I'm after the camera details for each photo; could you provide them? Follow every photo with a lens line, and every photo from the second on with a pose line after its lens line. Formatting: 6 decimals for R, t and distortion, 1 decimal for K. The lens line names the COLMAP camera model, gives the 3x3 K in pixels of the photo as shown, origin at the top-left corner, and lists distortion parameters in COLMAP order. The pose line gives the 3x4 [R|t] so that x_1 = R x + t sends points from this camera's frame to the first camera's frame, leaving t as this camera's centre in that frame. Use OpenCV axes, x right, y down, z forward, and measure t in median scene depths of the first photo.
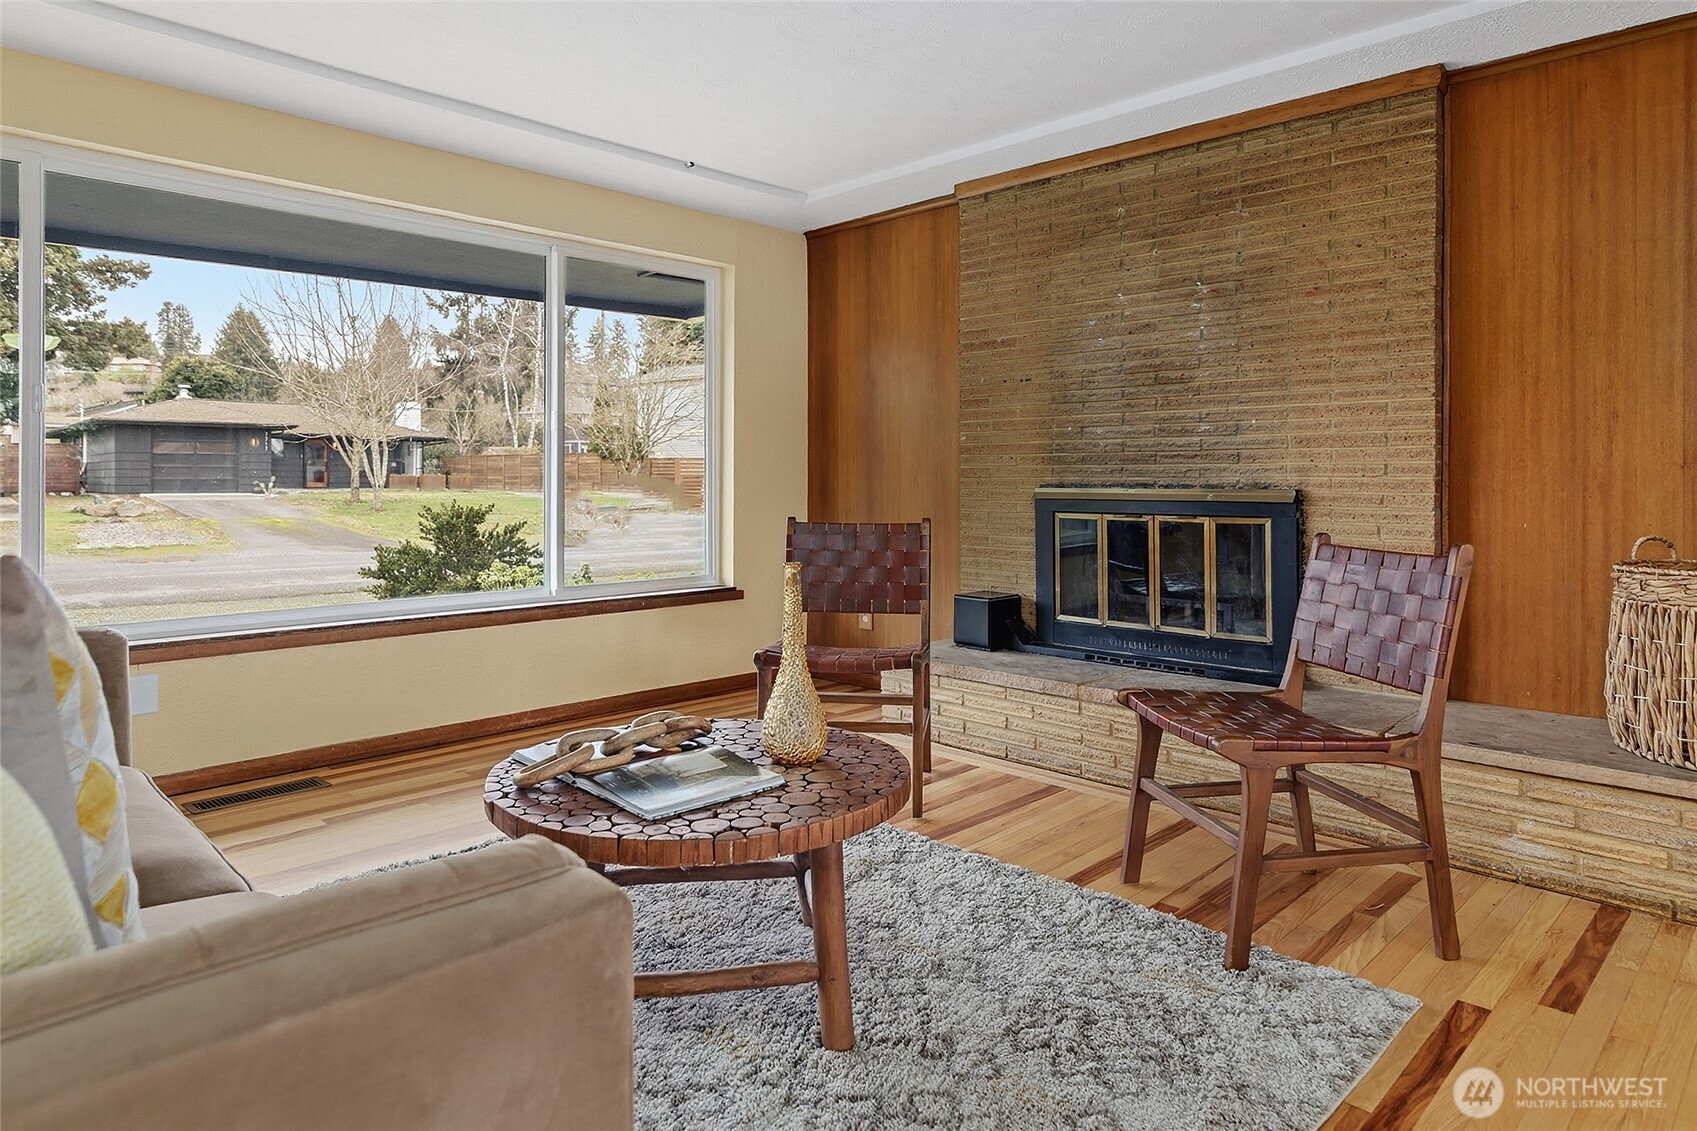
lens RADIAL K [[1033.9, 0, 847.3], [0, 1033.9, 470.0], [0, 0, 1]] dist [0.000207, -0.000627]
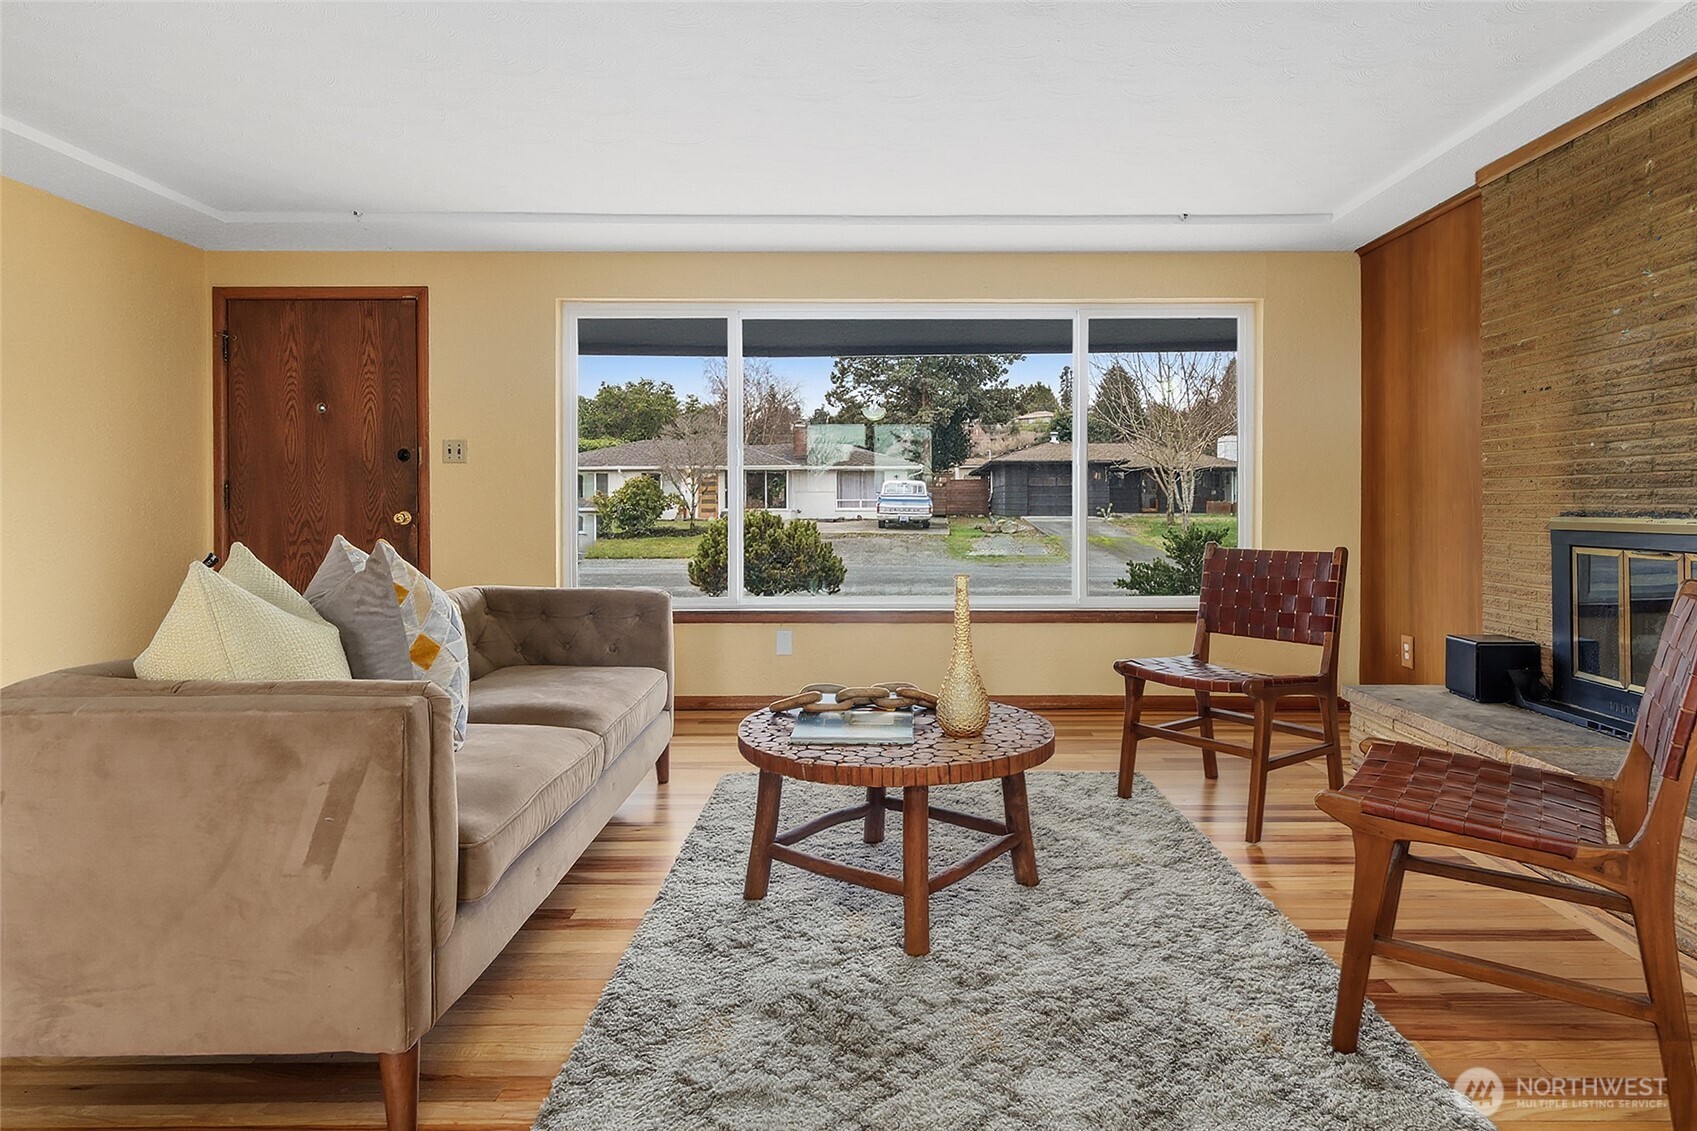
lens RADIAL K [[943.1, 0, 855.5], [0, 943.1, 507.5], [0, 0, 1]] dist [-0.000209, -0.002035]
pose [[0.693785, 0.001433, -0.720181, 0.345647], [0.006942, 0.999938, 0.008677, -0.000745], [0.720149, -0.011019, 0.693732, 0.065424]]
